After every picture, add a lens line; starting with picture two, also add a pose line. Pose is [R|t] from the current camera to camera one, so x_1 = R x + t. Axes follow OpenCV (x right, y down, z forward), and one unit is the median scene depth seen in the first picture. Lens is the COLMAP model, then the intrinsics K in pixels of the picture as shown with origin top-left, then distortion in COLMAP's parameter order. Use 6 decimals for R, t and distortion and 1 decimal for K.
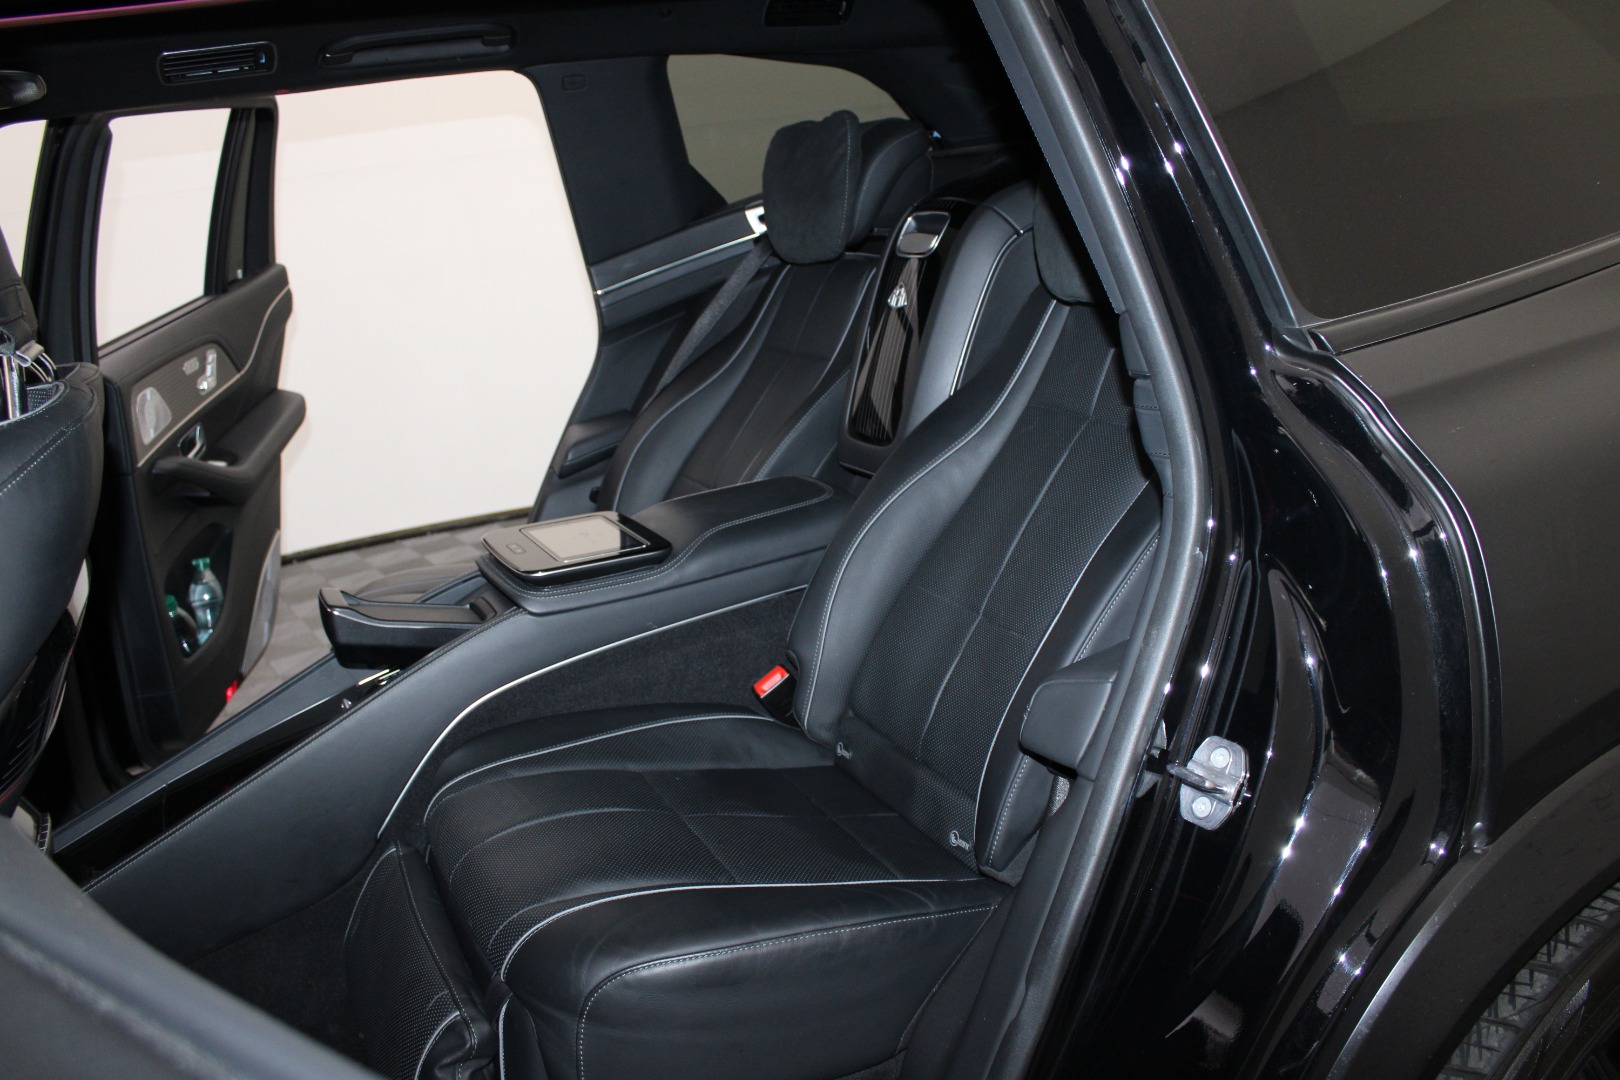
lens RADIAL K [[1399.5, 0, 800.0], [0, 1399.5, 541.5], [0, 0, 1]] dist [-0.151789, 0.105819]
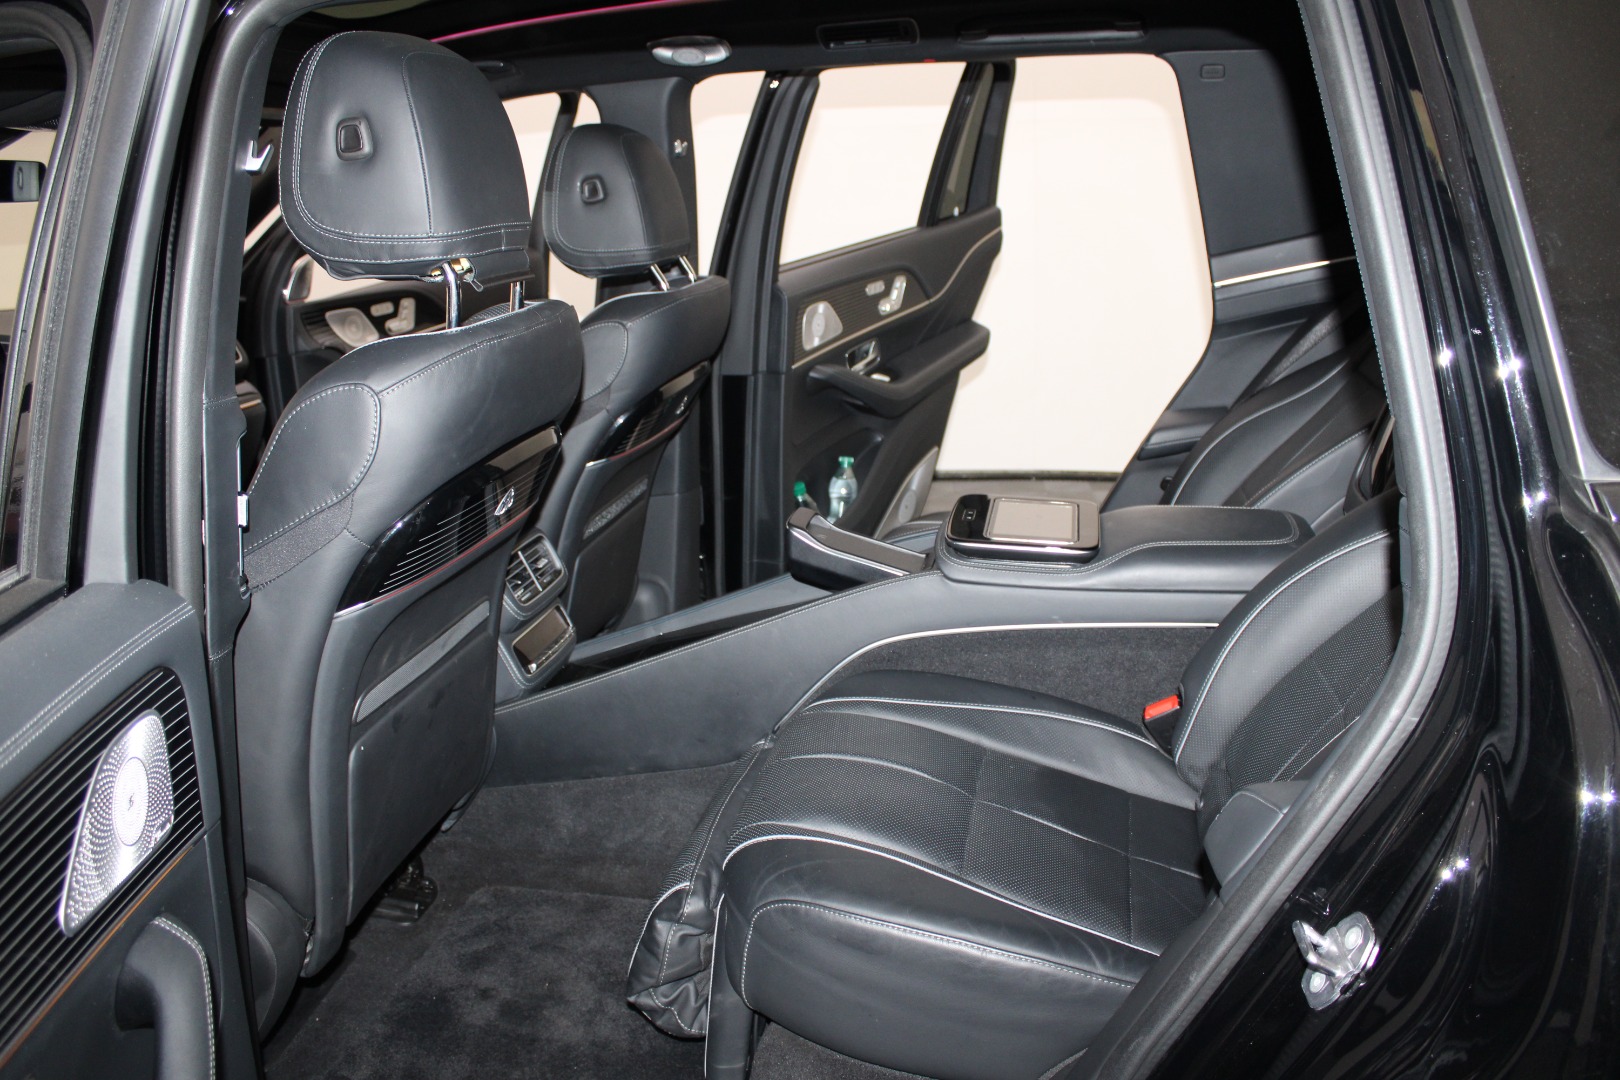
lens RADIAL K [[1399.5, 0, 799.0], [0, 1399.5, 537.5], [0, 0, 1]] dist [-0.151789, 0.105819]
pose [[0.784592, 0.248226, -0.568155, 0.218561], [-0.221589, 0.968101, 0.116958, -0.053536], [0.579063, 0.034132, 0.814568, 0.038036]]
